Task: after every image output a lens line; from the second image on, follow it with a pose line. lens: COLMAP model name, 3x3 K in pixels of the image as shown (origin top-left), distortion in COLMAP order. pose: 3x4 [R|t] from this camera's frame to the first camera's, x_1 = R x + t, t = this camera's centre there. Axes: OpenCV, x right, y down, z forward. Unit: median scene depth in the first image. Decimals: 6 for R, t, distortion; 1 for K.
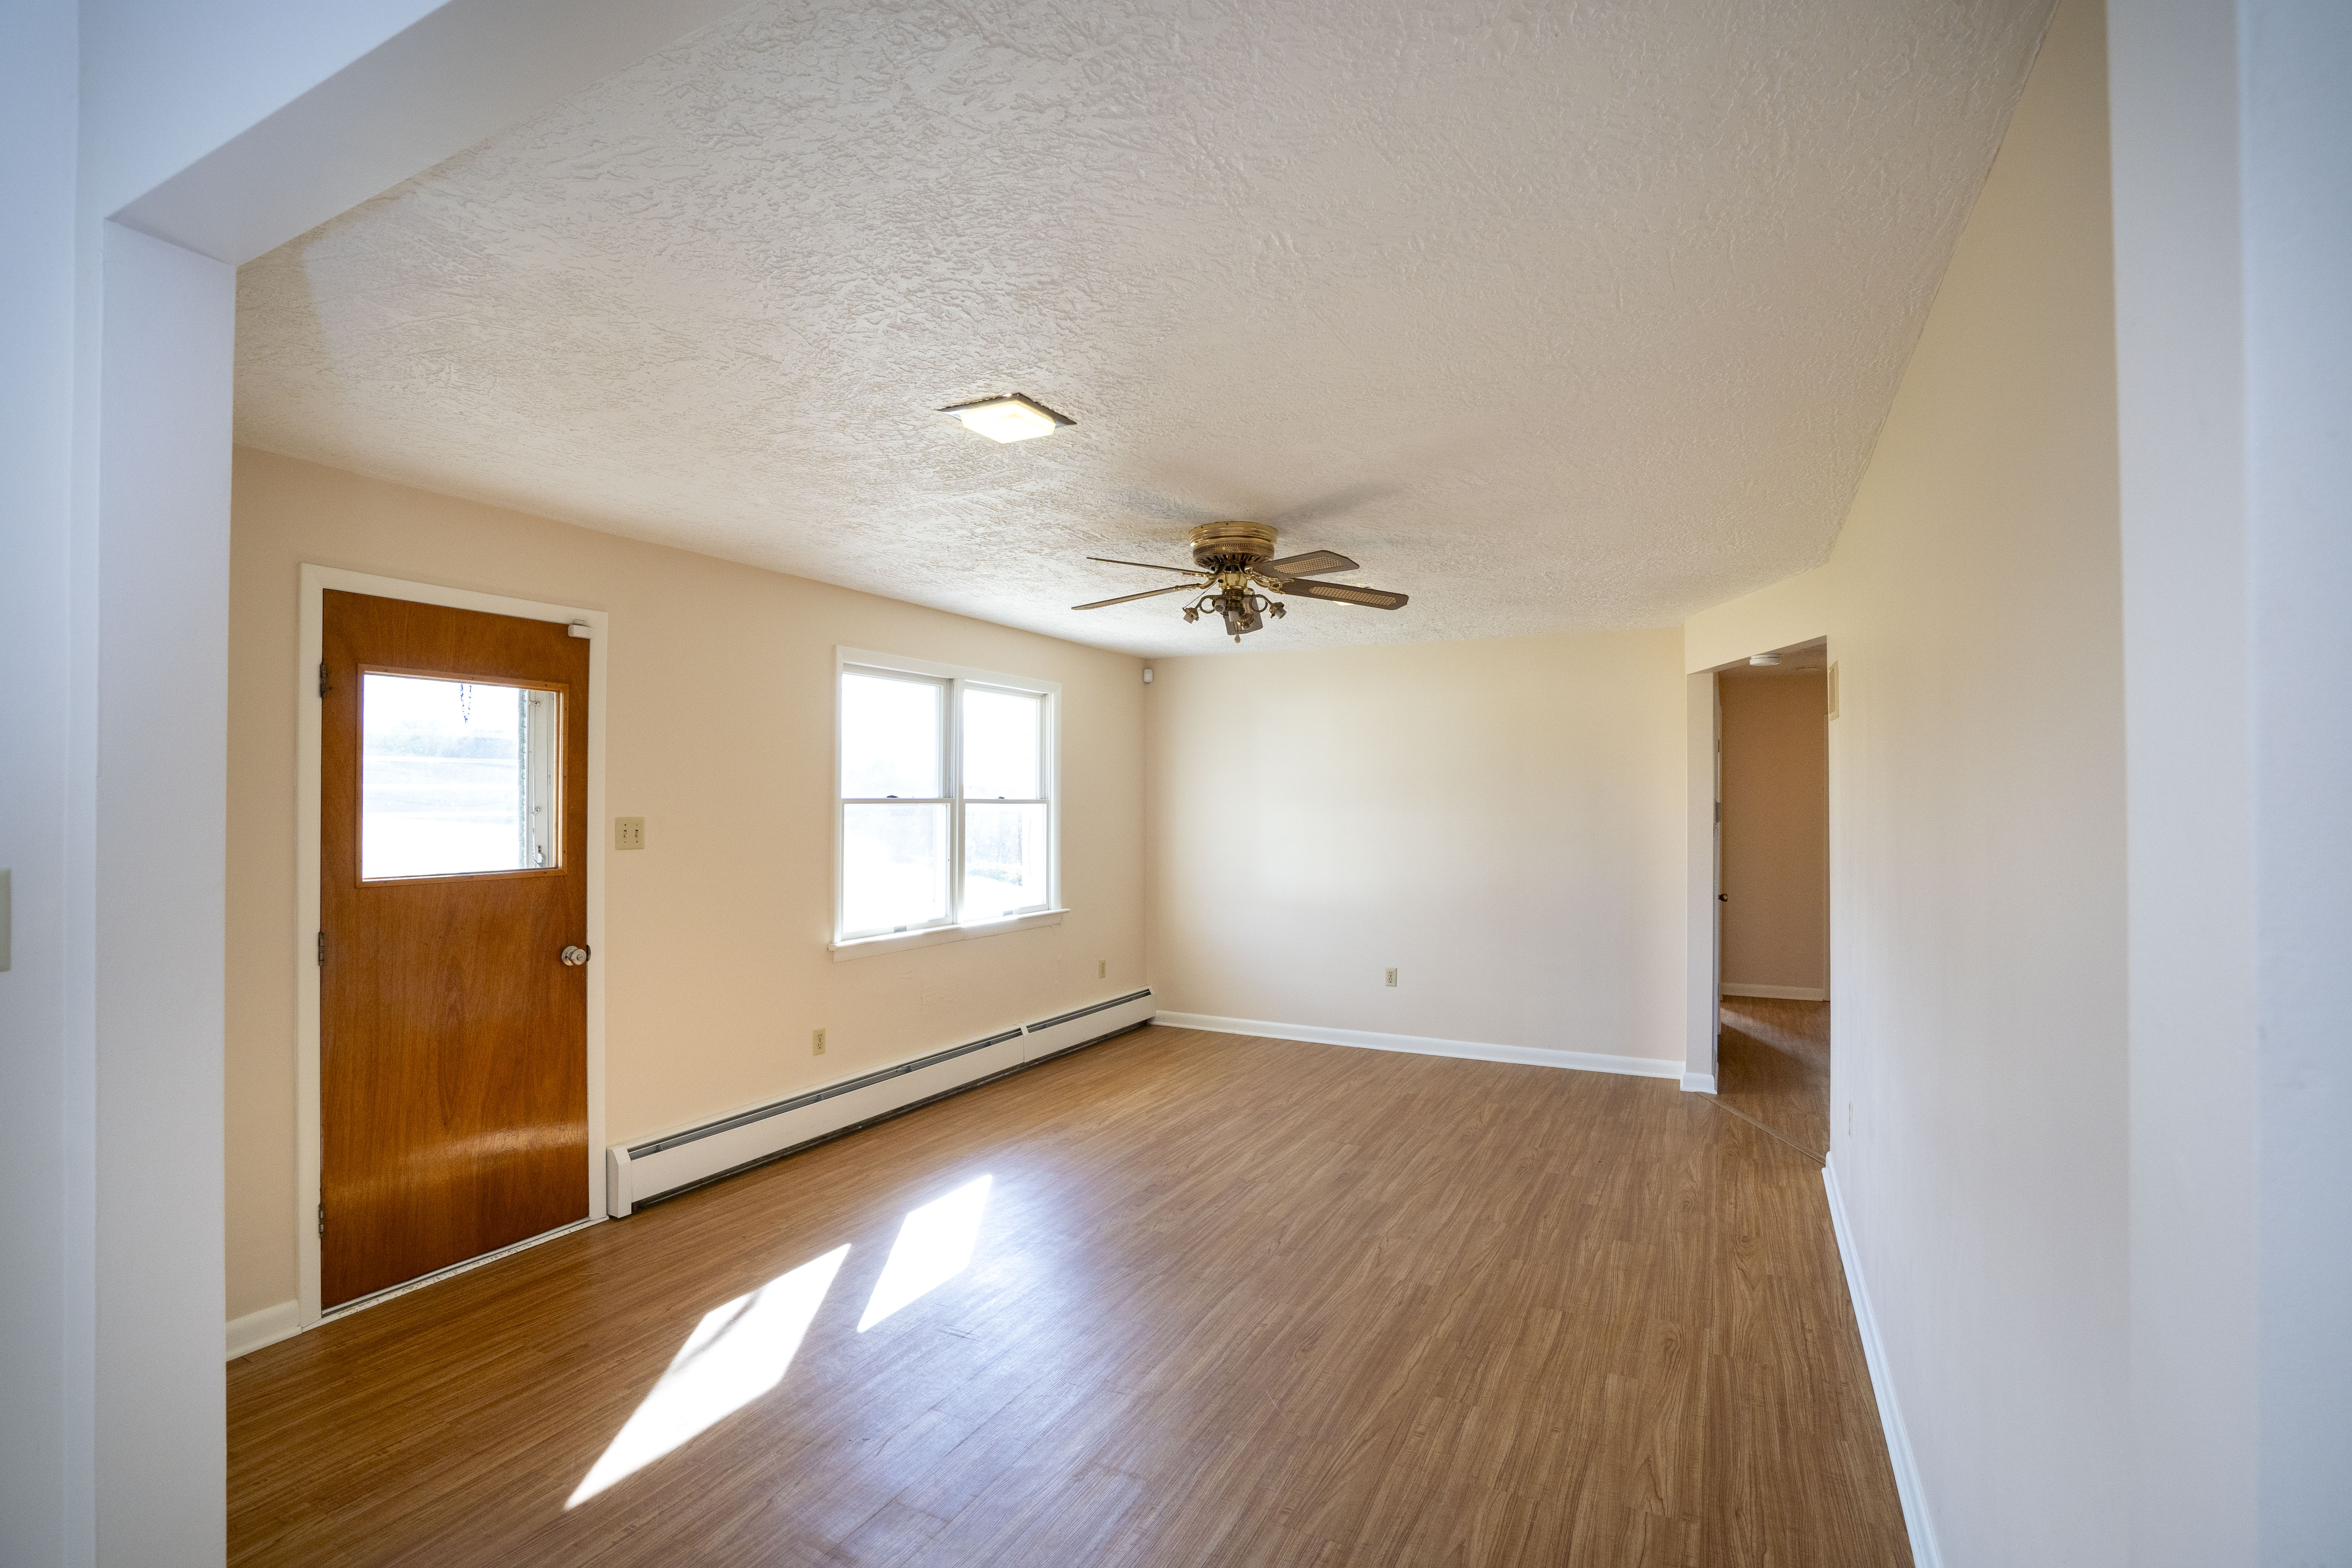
lens RADIAL K [[1089.1, 0, 1171.7], [0, 1089.1, 779.1], [0, 0, 1]] dist [-0.058107, 0.021086]
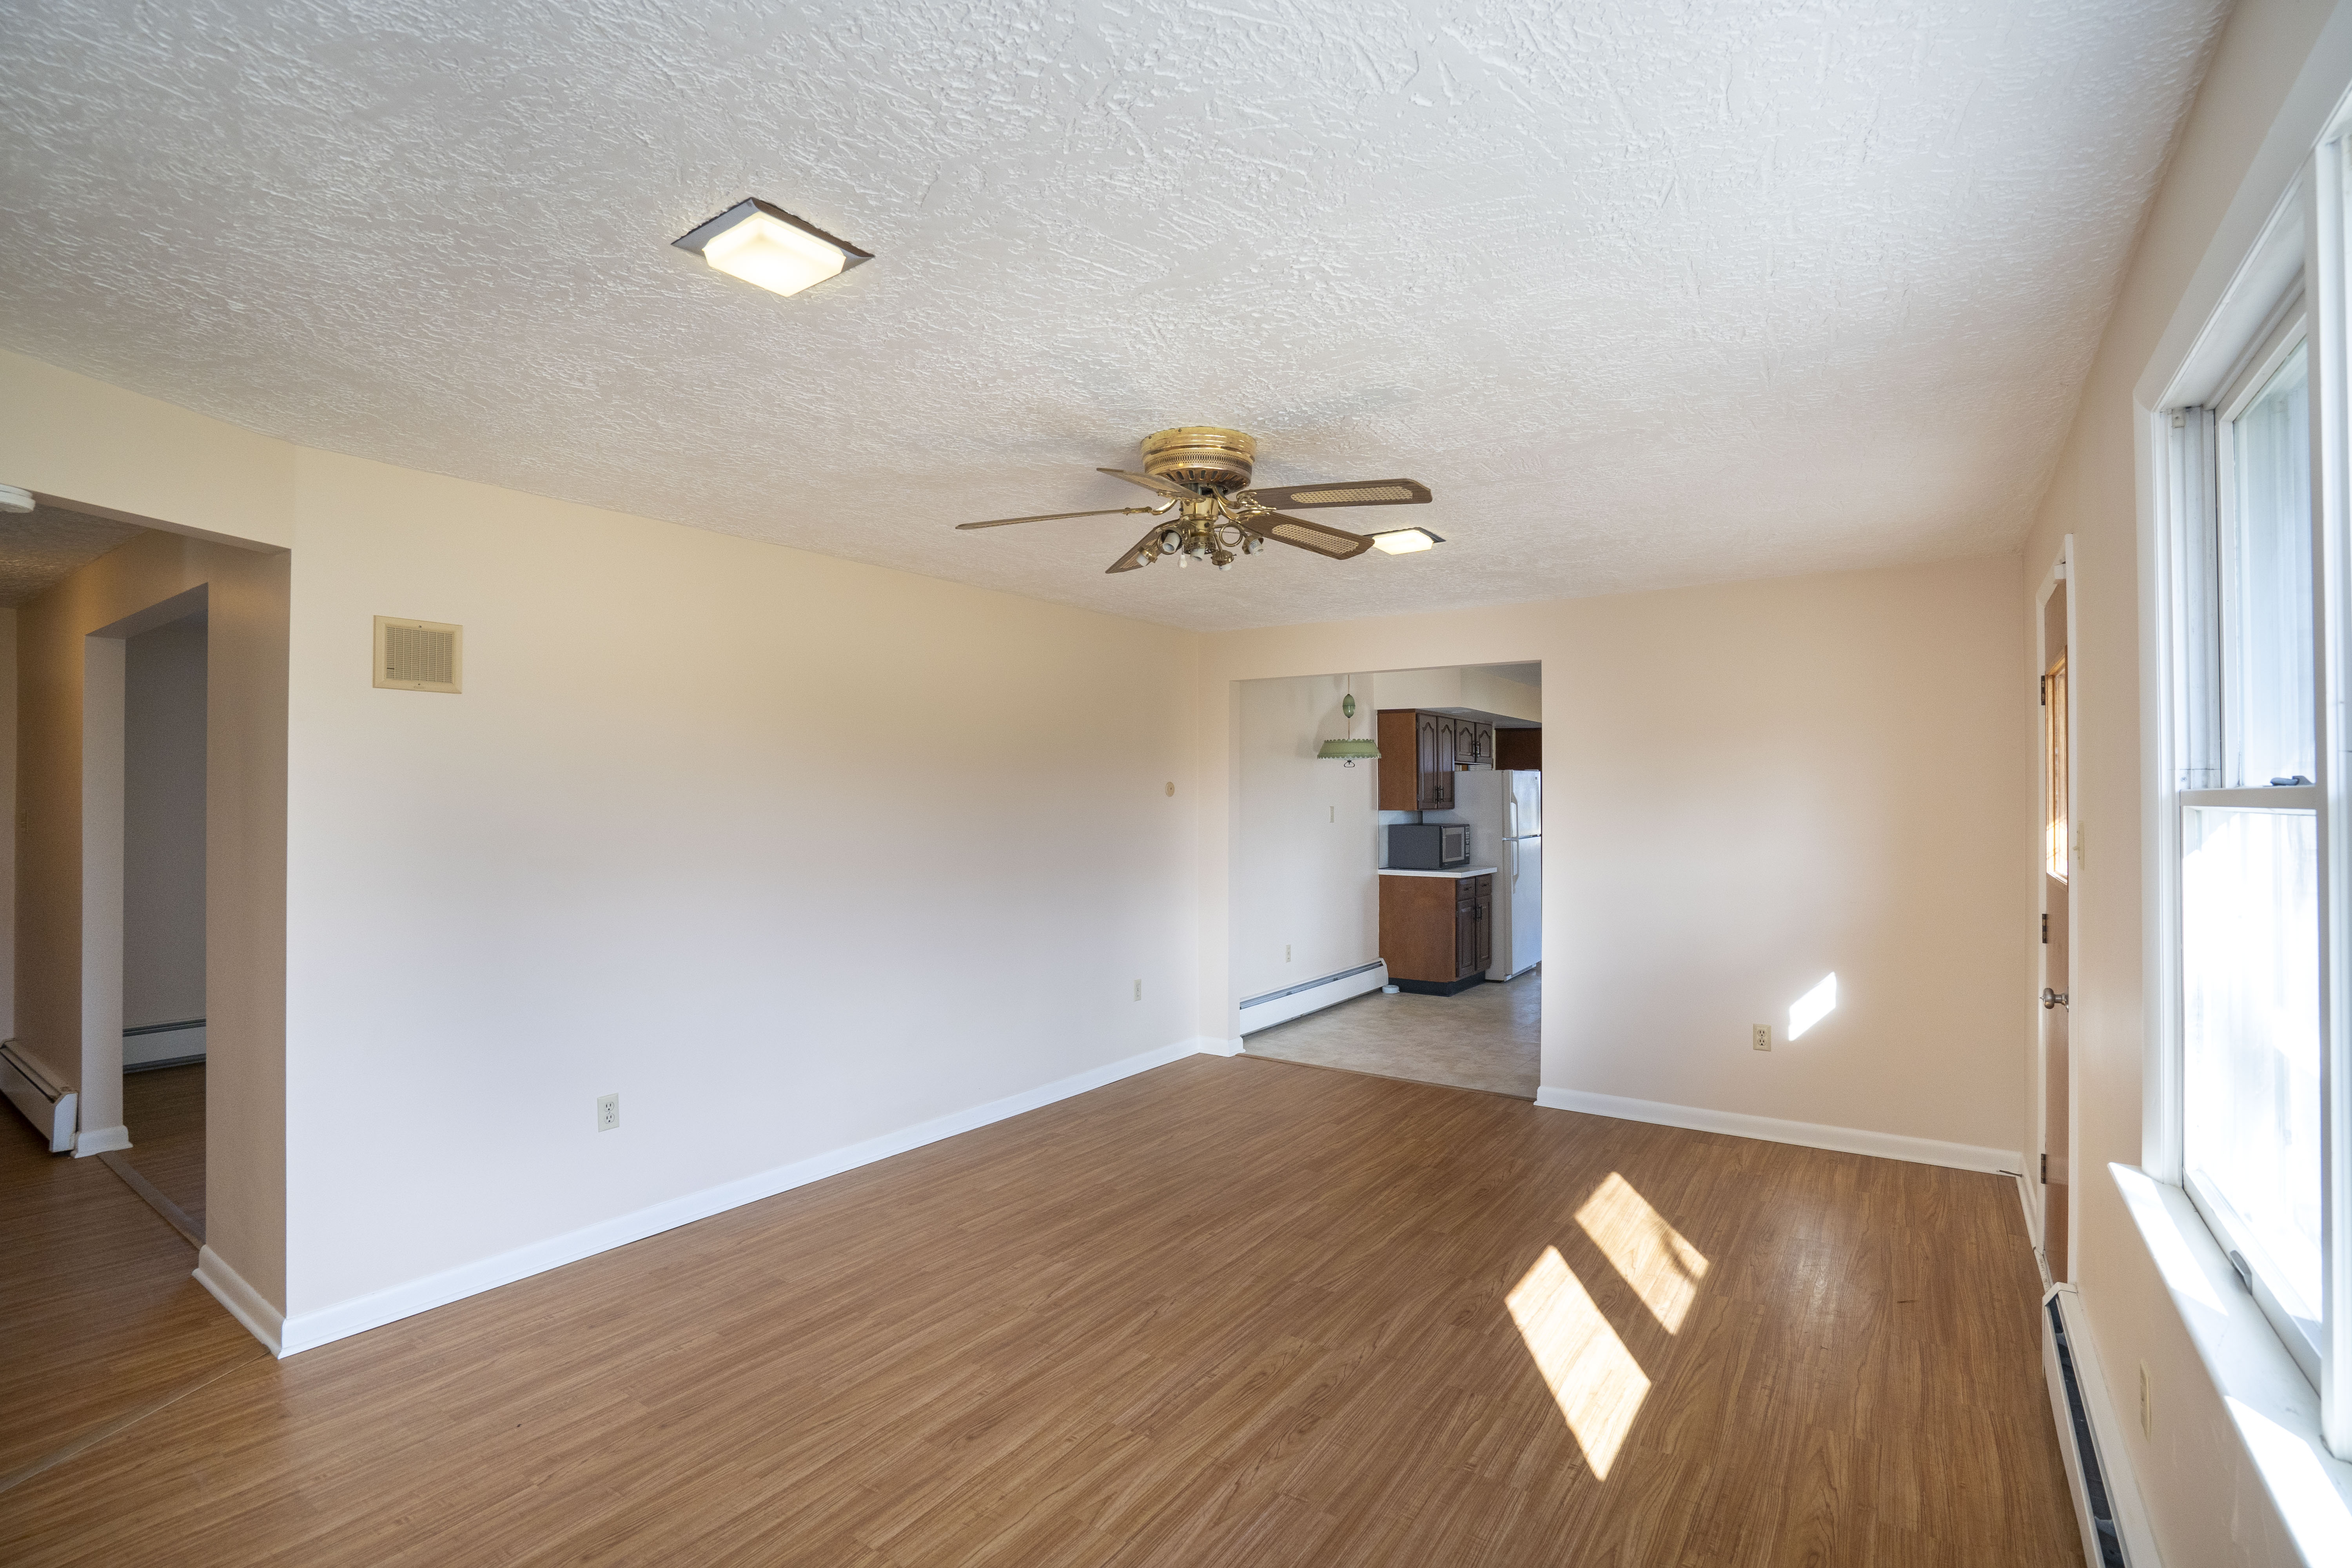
lens RADIAL K [[1089.1, 0, 1175.3], [0, 1089.1, 786.2], [0, 0, 1]] dist [-0.058107, 0.021086]
pose [[-0.990923, -0.000064, 0.134427, -0.026643], [-0.004229, 0.999520, -0.030693, 0.033494], [-0.134361, -0.030983, -0.990448, 1.631093]]
